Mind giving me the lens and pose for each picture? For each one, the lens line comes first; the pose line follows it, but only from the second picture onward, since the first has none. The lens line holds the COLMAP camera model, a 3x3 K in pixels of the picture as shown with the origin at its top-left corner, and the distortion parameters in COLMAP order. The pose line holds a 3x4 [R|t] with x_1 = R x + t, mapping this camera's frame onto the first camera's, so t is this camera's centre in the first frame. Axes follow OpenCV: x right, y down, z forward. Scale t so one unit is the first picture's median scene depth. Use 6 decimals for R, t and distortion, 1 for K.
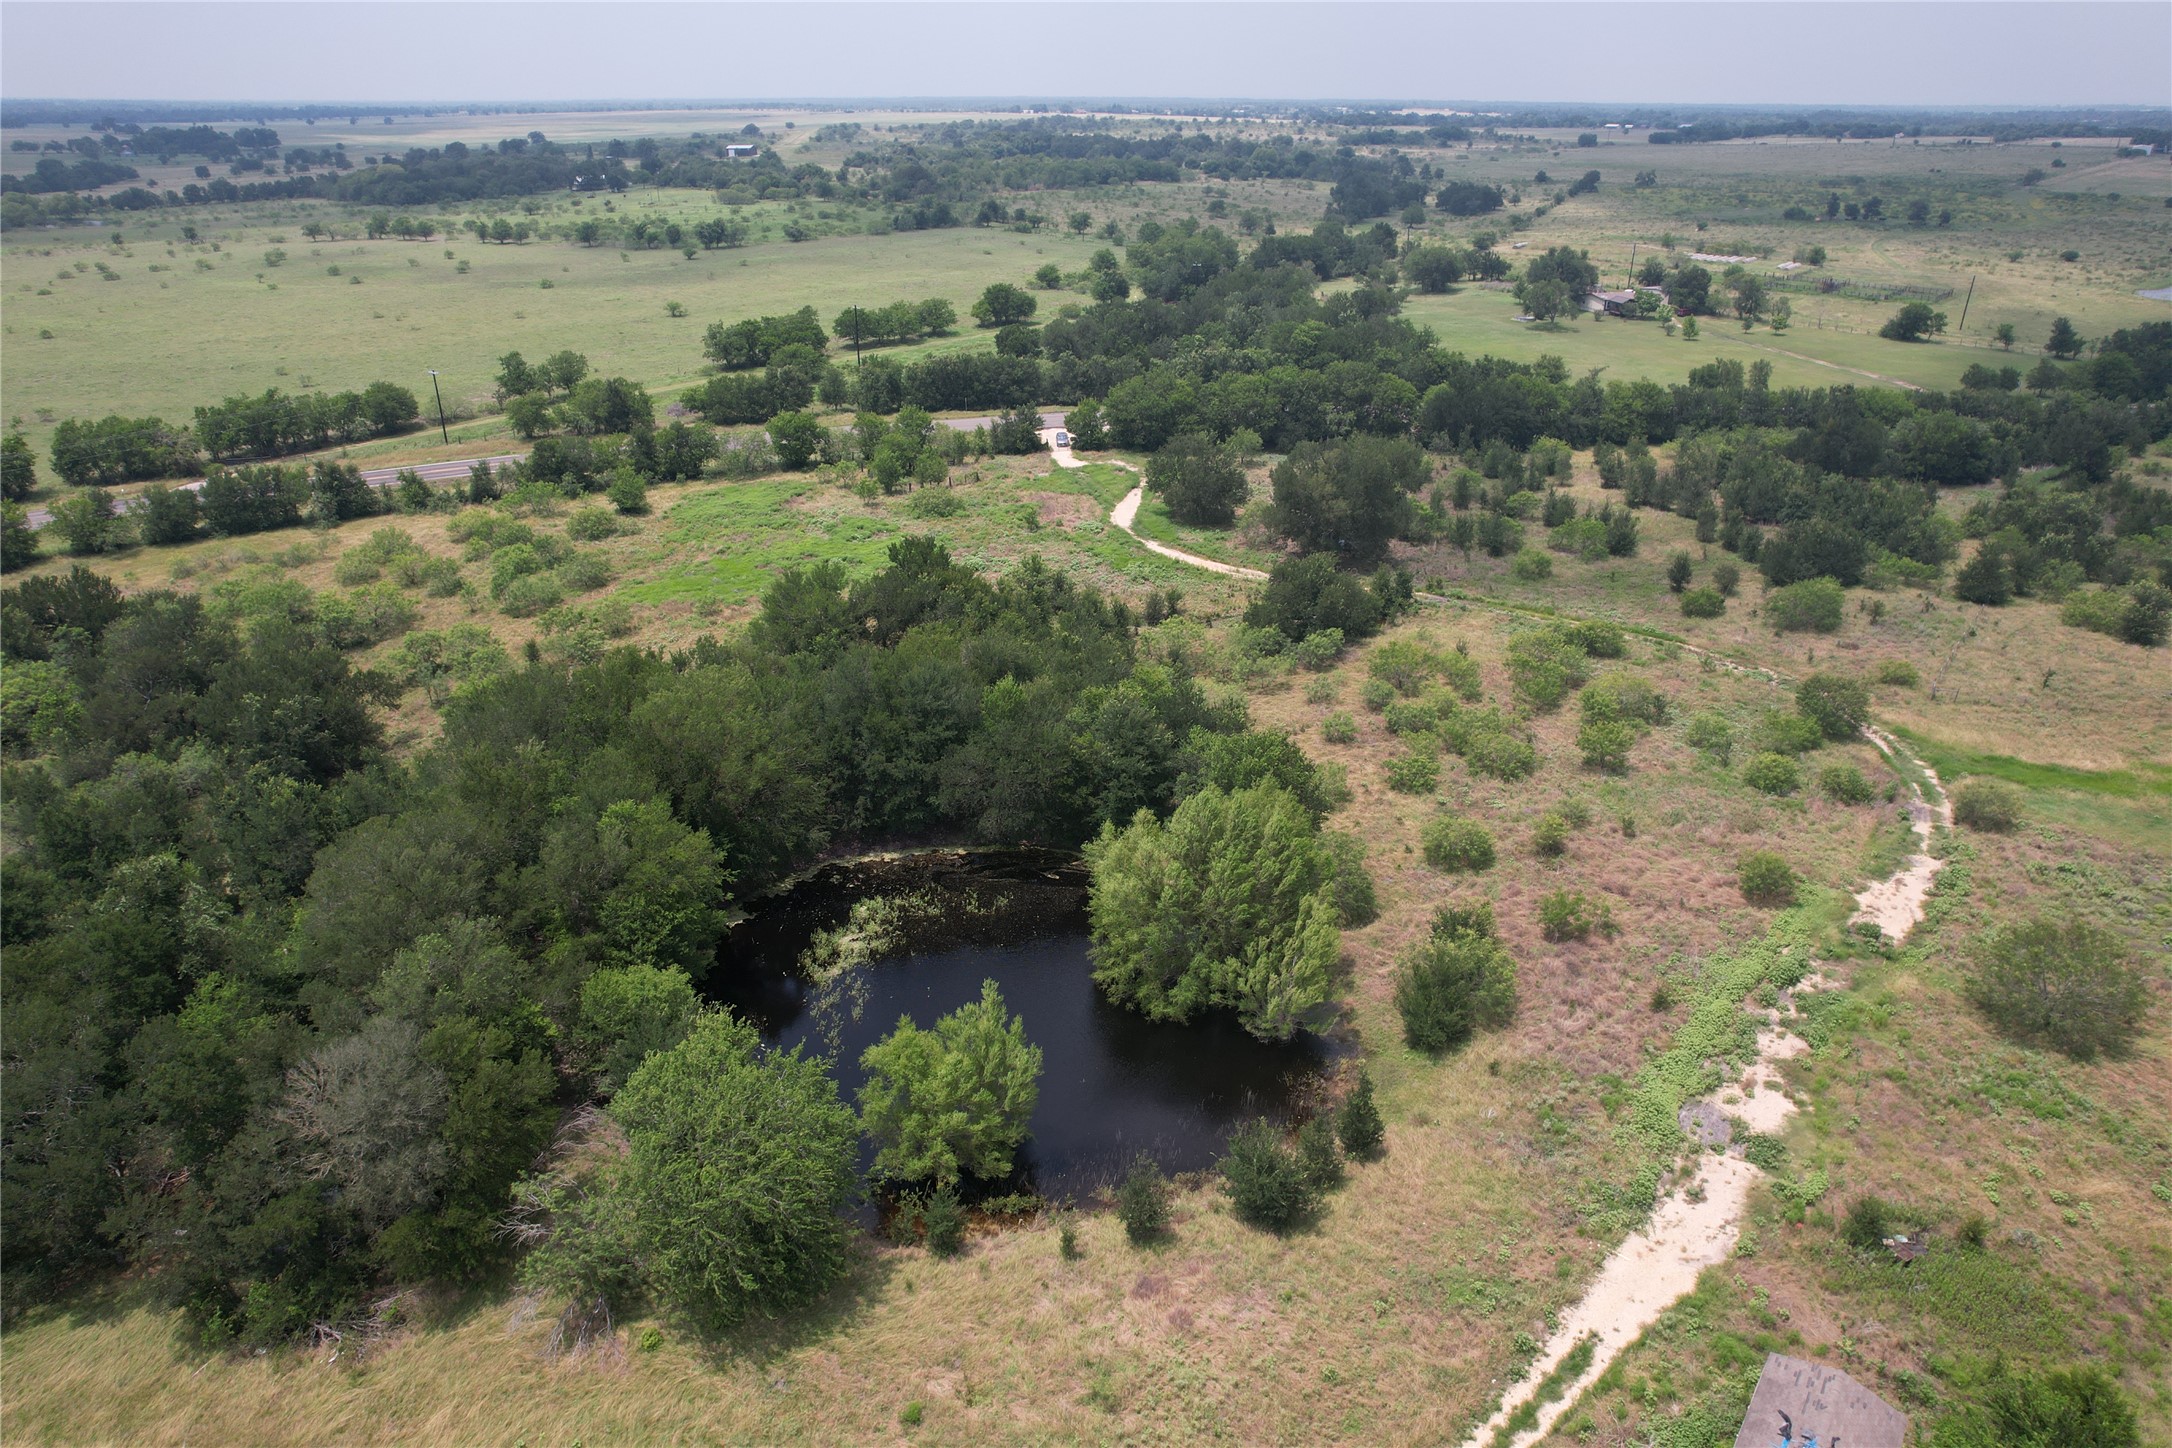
lens RADIAL K [[1392.3, 0, 1081.1], [0, 1392.3, 733.0], [0, 0, 1]] dist [-0.078013, 0.067803]
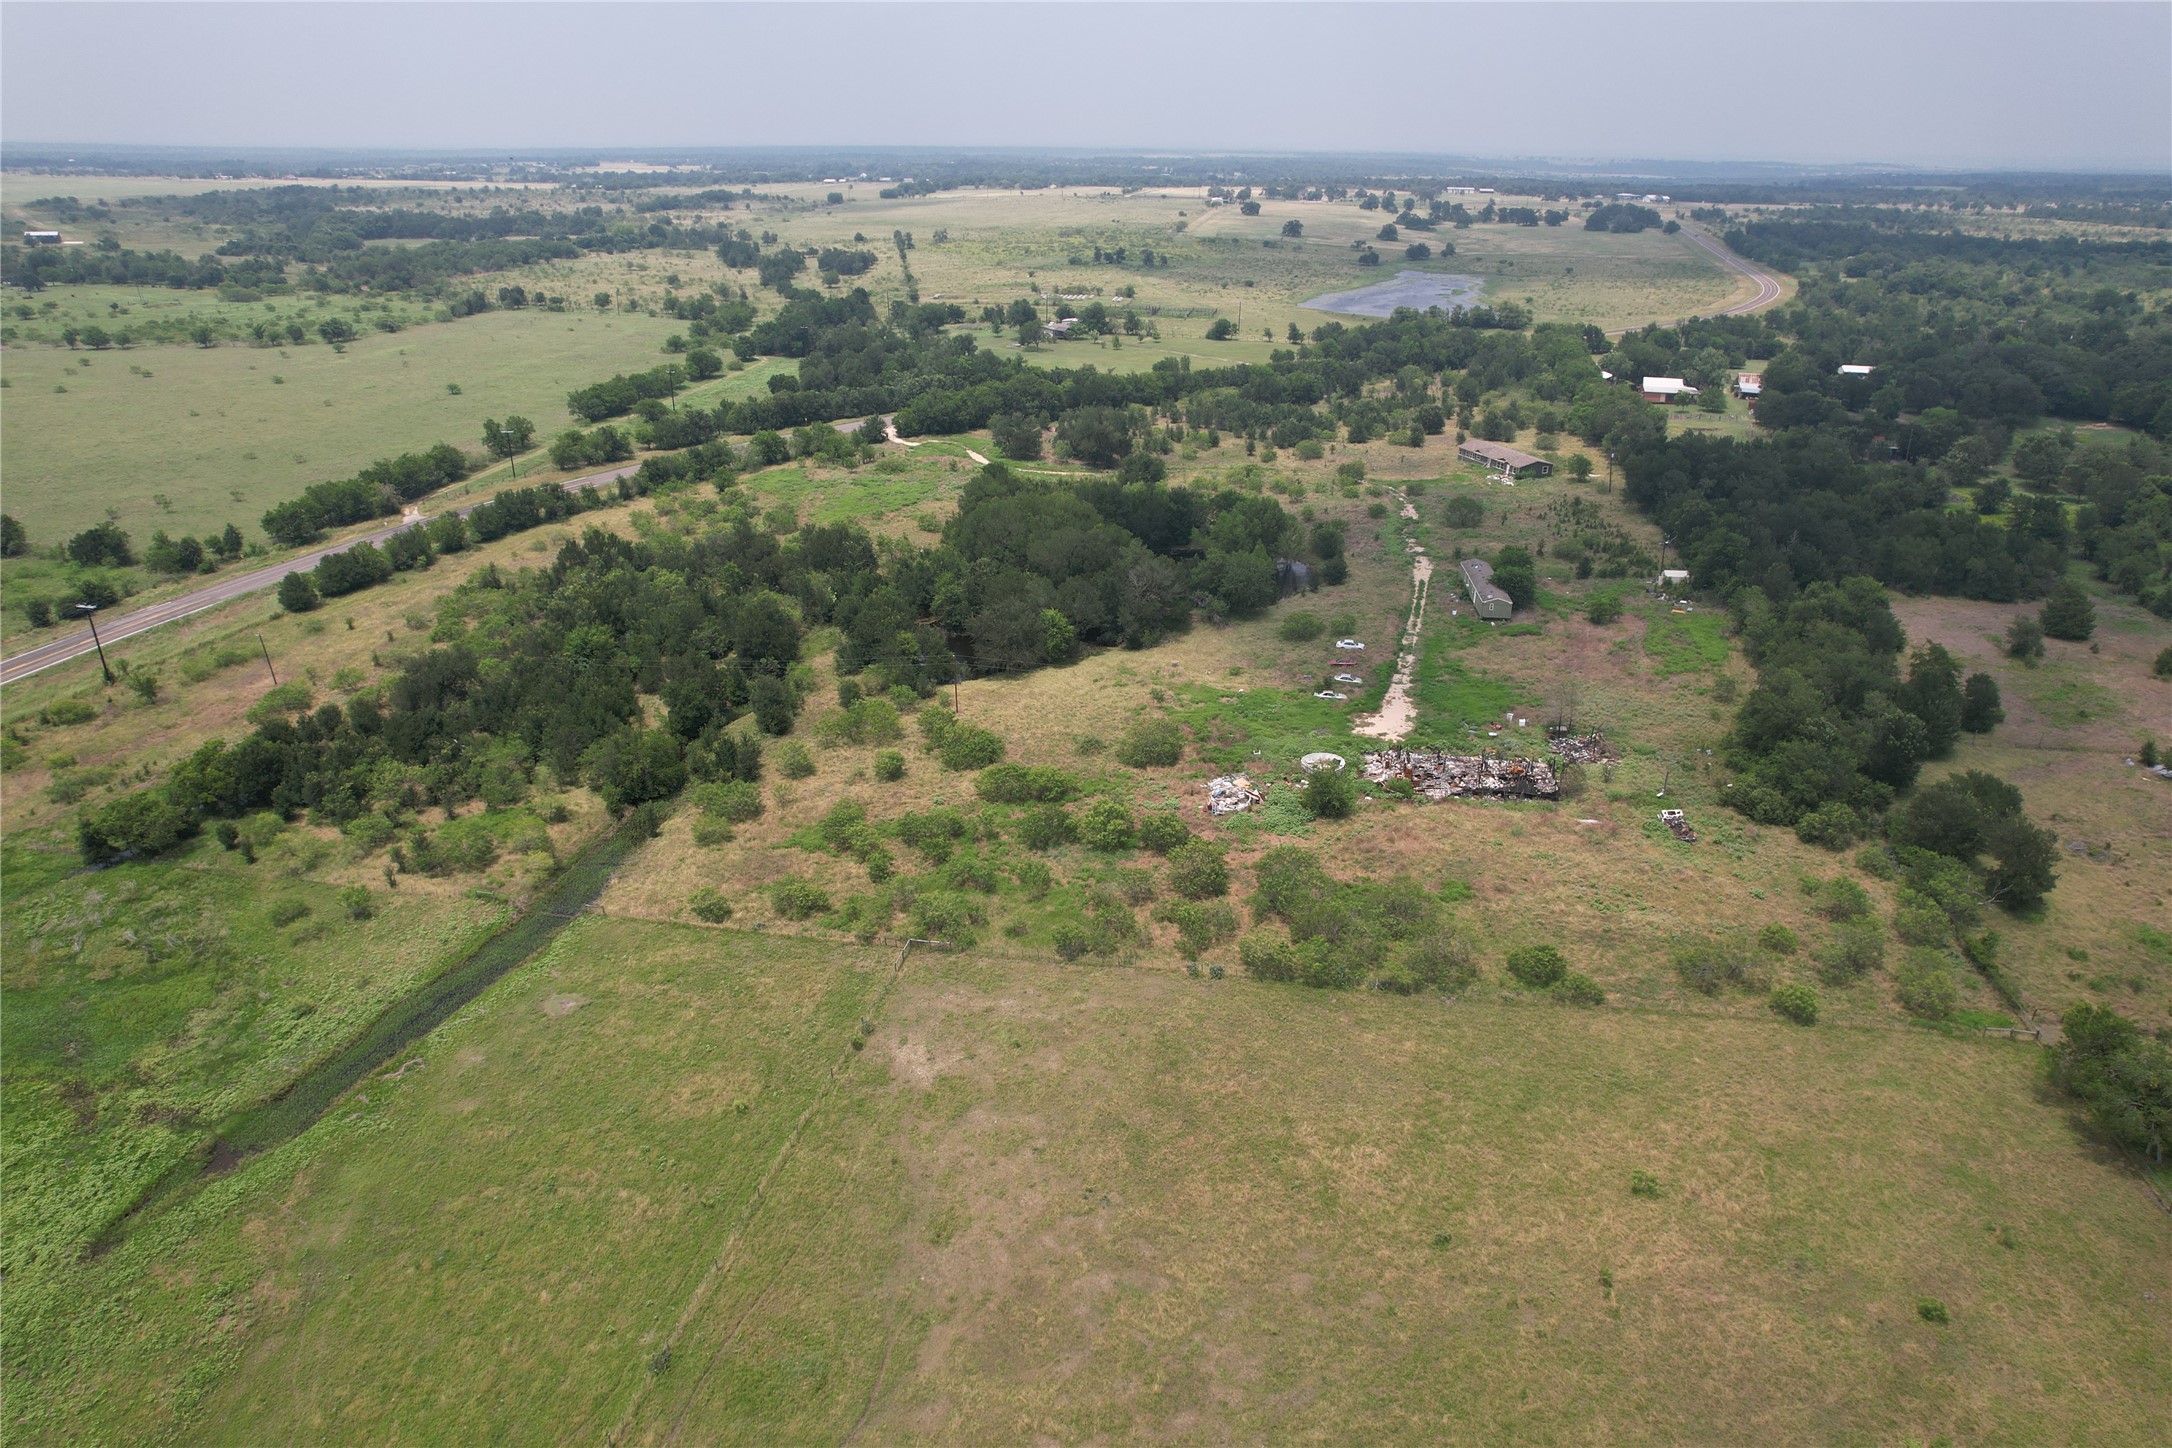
lens RADIAL K [[1392.3, 0, 1081.5], [0, 1392.3, 731.2], [0, 0, 1]] dist [-0.078013, 0.067803]
pose [[0.841161, -0.210177, 0.498271, -0.828157], [0.222847, 0.974234, 0.034744, 0.158742], [-0.492735, 0.081813, 0.866325, -0.645294]]
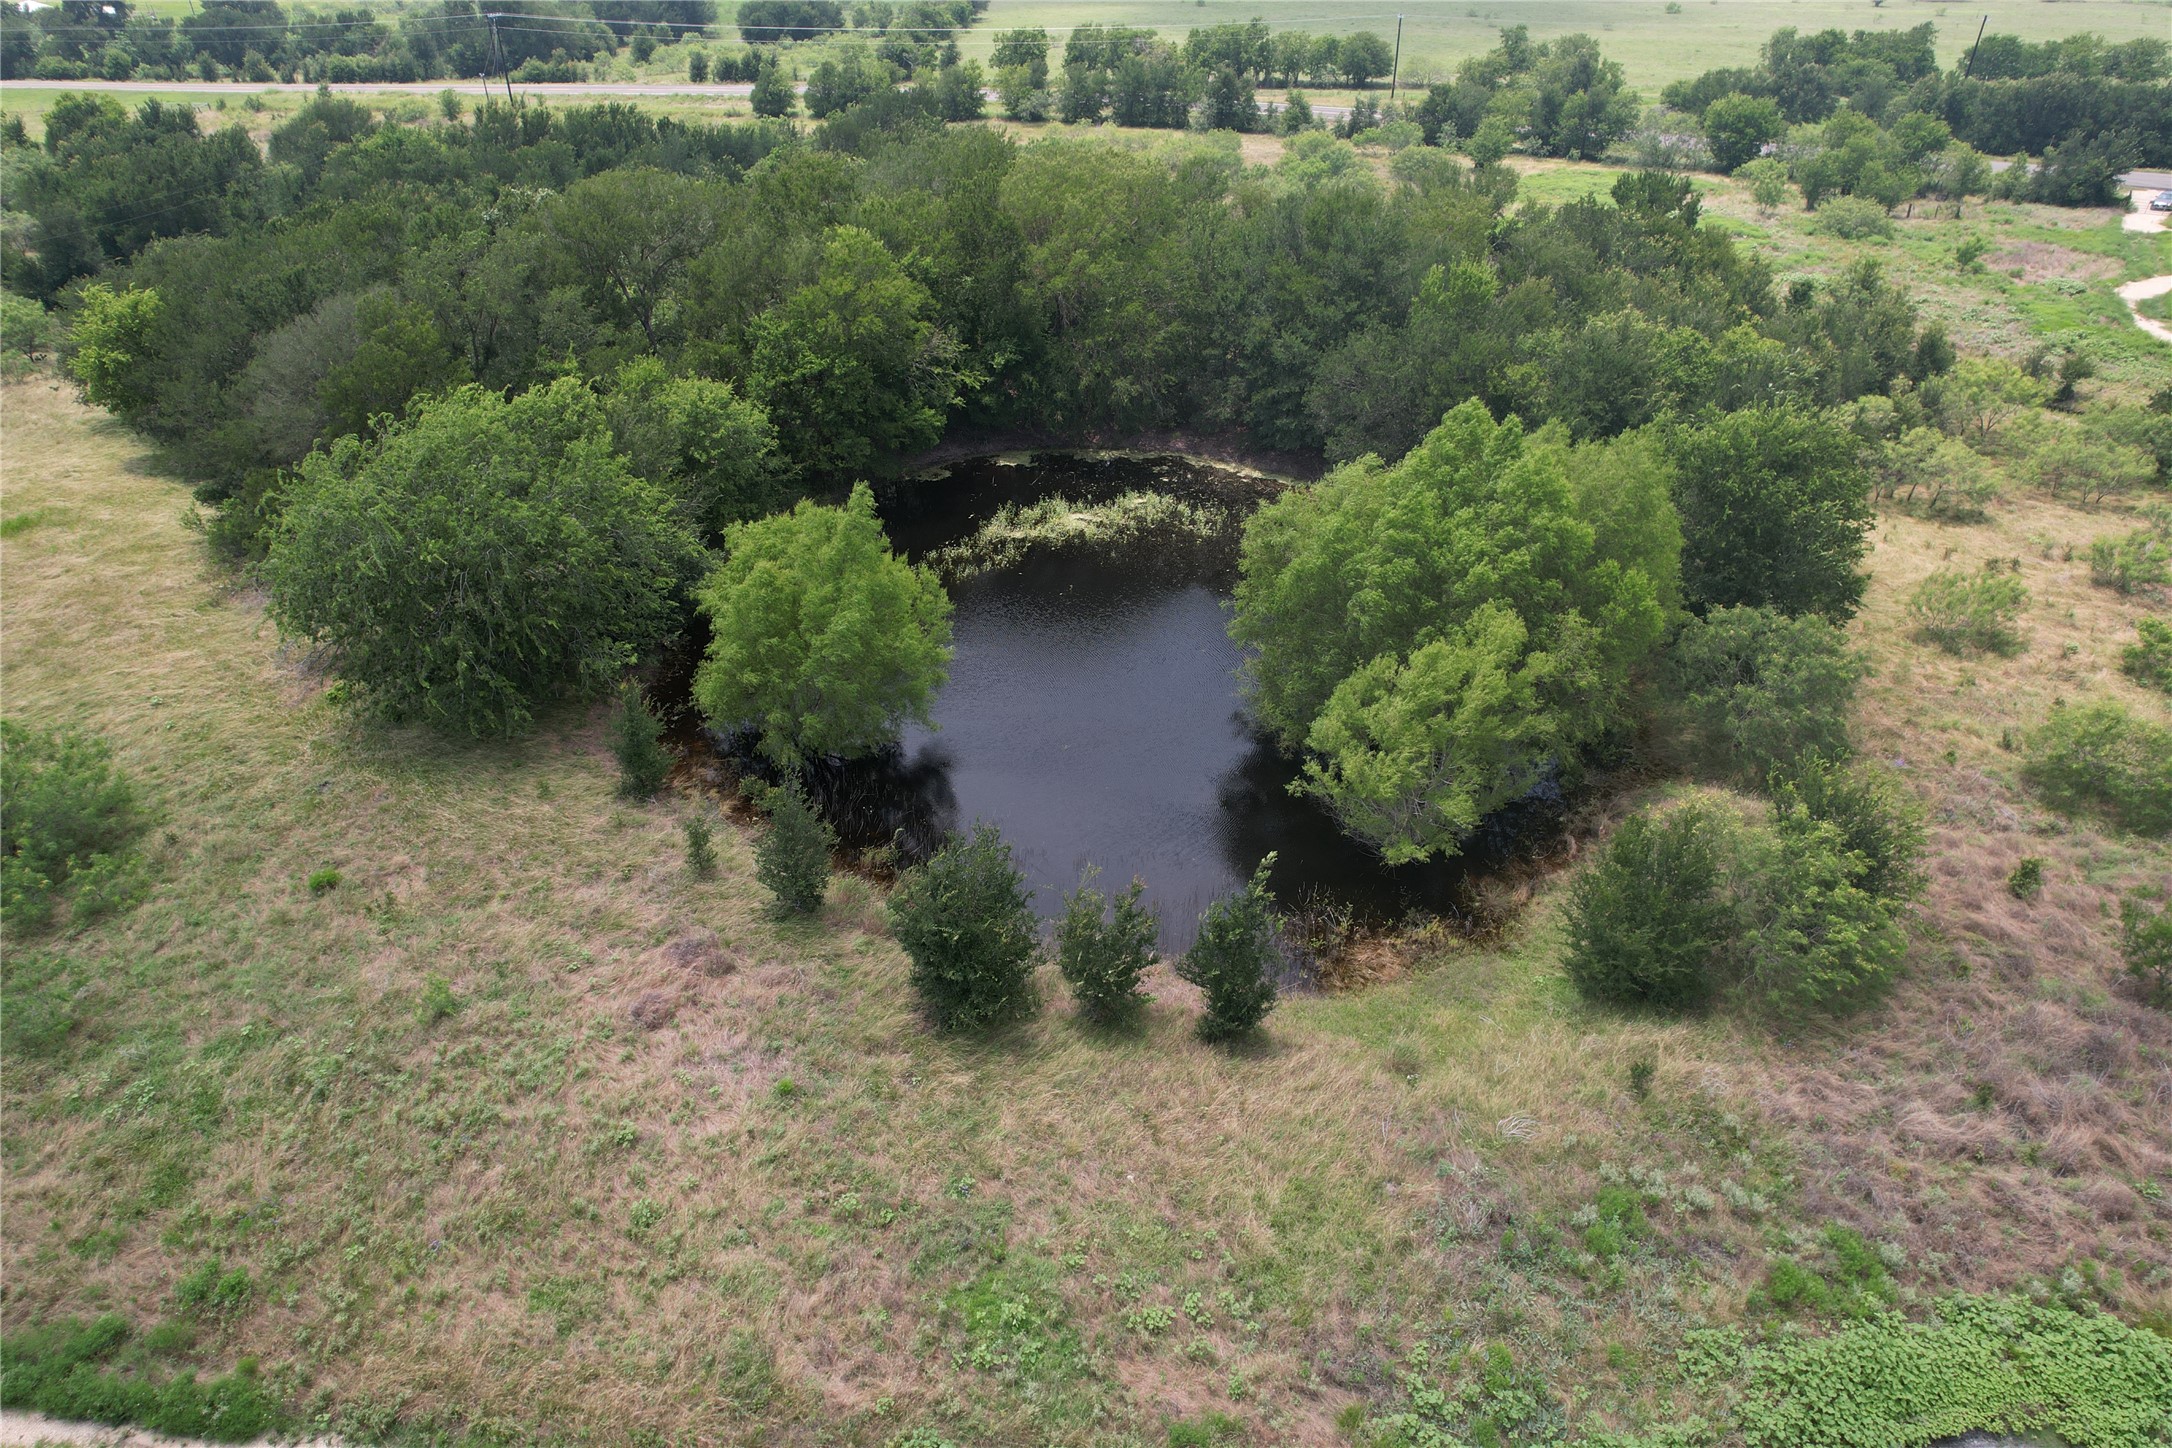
lens RADIAL K [[1392.3, 0, 1095.4], [0, 1392.3, 705.4], [0, 0, 1]] dist [-0.078013, 0.067803]
pose [[0.672240, 0.380363, -0.635152, 0.169702], [-0.317307, 0.923161, 0.217004, 0.036166], [0.668887, 0.055659, 0.741277, 0.213740]]
